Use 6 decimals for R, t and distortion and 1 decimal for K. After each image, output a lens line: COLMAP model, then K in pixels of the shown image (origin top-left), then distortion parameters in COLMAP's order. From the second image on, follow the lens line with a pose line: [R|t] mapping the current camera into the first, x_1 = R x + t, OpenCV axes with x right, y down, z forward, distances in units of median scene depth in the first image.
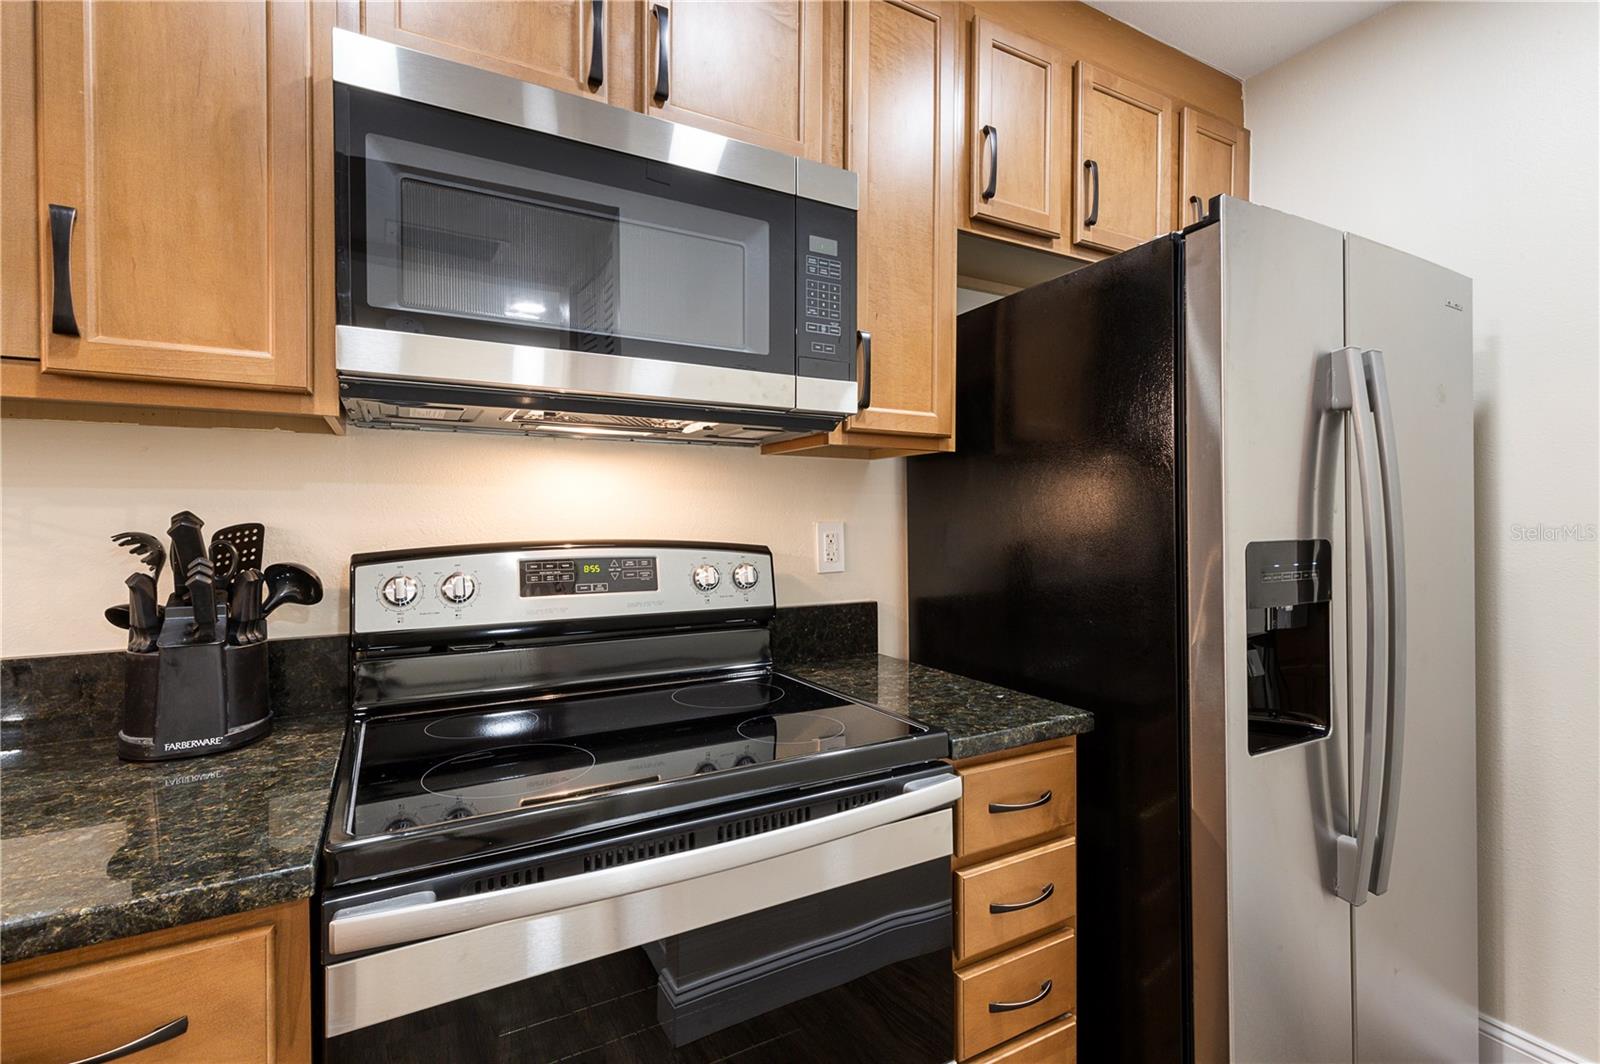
lens RADIAL K [[717.0, 0, 803.2], [0, 717.0, 528.3], [0, 0, 1]] dist [0.014110, -0.005091]
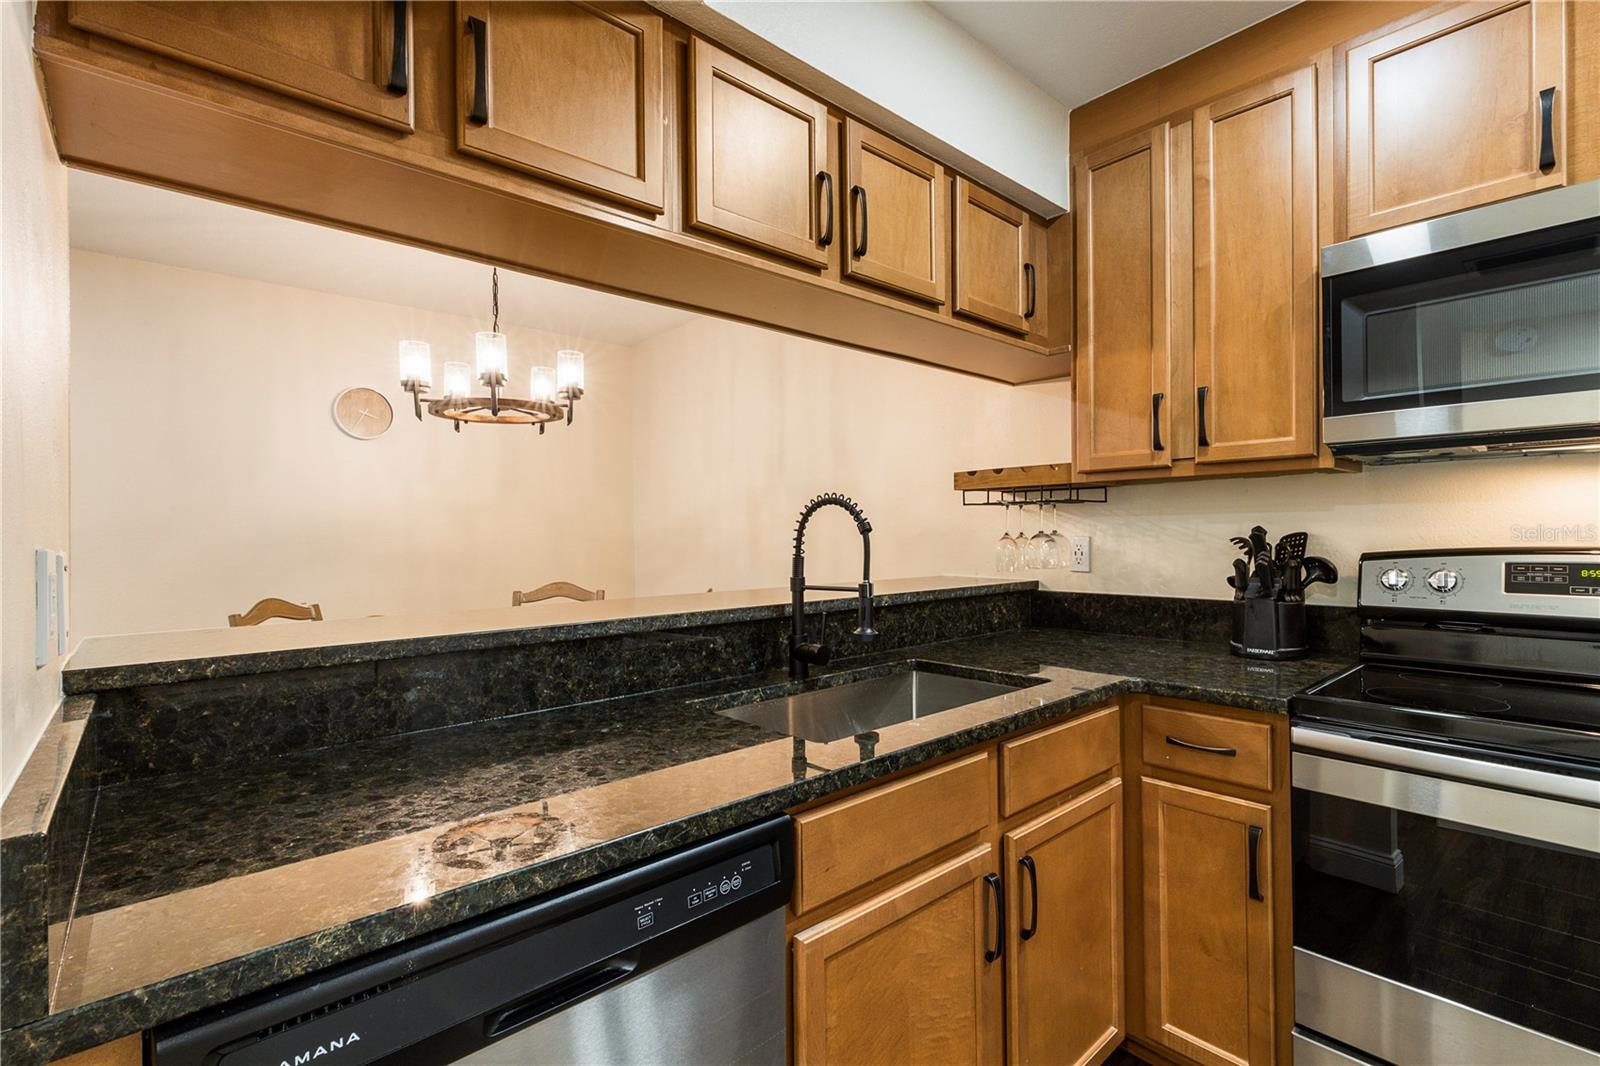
lens RADIAL K [[717.0, 0, 803.2], [0, 717.0, 529.3], [0, 0, 1]] dist [0.014110, -0.005091]
pose [[0.208589, -0.005870, -0.977986, 0.655997], [-0.000612, 0.999981, -0.006133, -0.003276], [0.978003, 0.001878, 0.208582, -0.486467]]
